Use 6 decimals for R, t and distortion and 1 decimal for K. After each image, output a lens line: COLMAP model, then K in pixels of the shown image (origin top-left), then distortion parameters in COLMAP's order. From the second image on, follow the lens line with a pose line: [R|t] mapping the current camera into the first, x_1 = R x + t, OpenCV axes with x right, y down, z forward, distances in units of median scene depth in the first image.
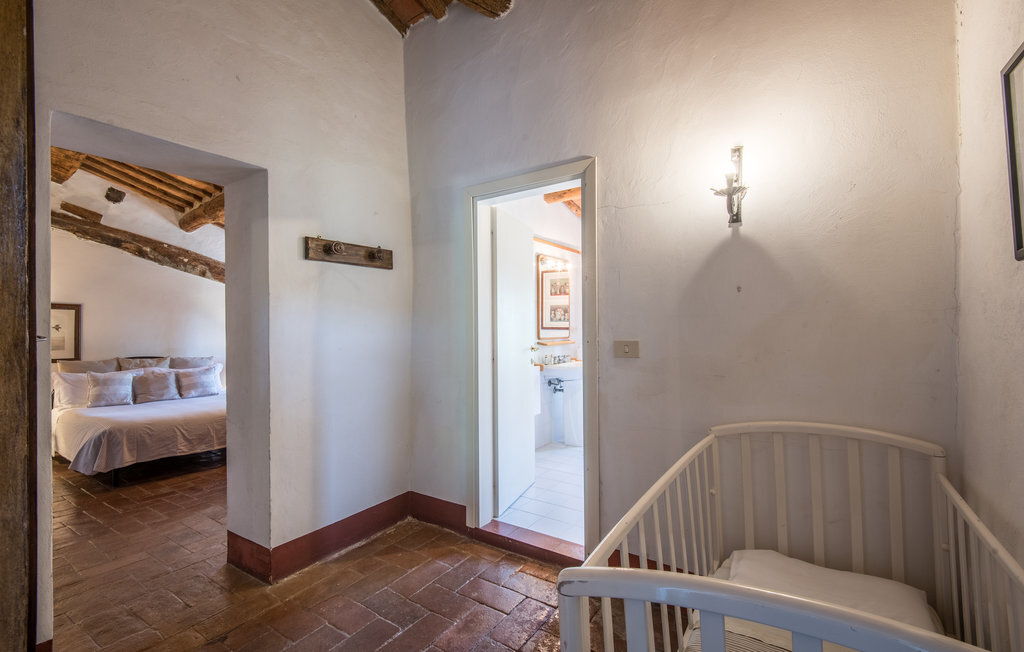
lens RADIAL K [[444.8, 0, 512.0], [0, 444.8, 326.0], [0, 0, 1]] dist [0.013618, -0.009513]
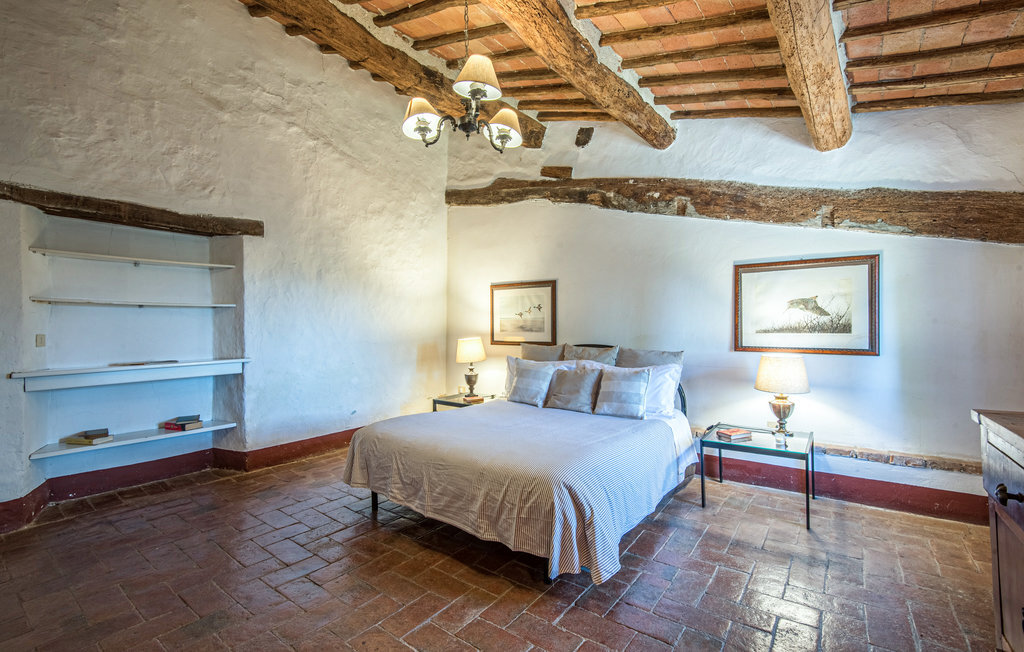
lens RADIAL K [[441.5, 0, 511.6], [0, 441.5, 323.5], [0, 0, 1]] dist [0.052277, -0.042753]
pose [[-0.057863, -0.002835, -0.998321, -0.106026], [0.014940, 0.999882, -0.003706, 0.036327], [0.998213, -0.015130, -0.057814, 0.932453]]
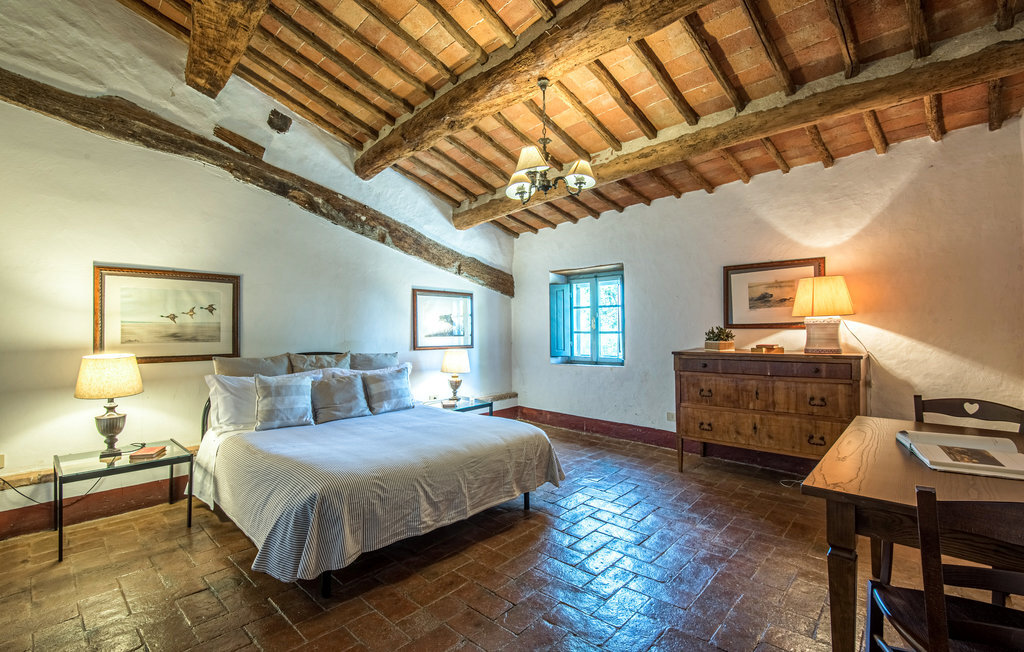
lens RADIAL K [[441.5, 0, 511.6], [0, 441.5, 323.5], [0, 0, 1]] dist [0.052277, -0.042753]
pose [[0.986678, -0.005095, -0.162603, -0.425902], [0.004663, 0.999985, -0.003041, 0.028309], [0.162616, 0.002242, 0.986687, 0.374807]]
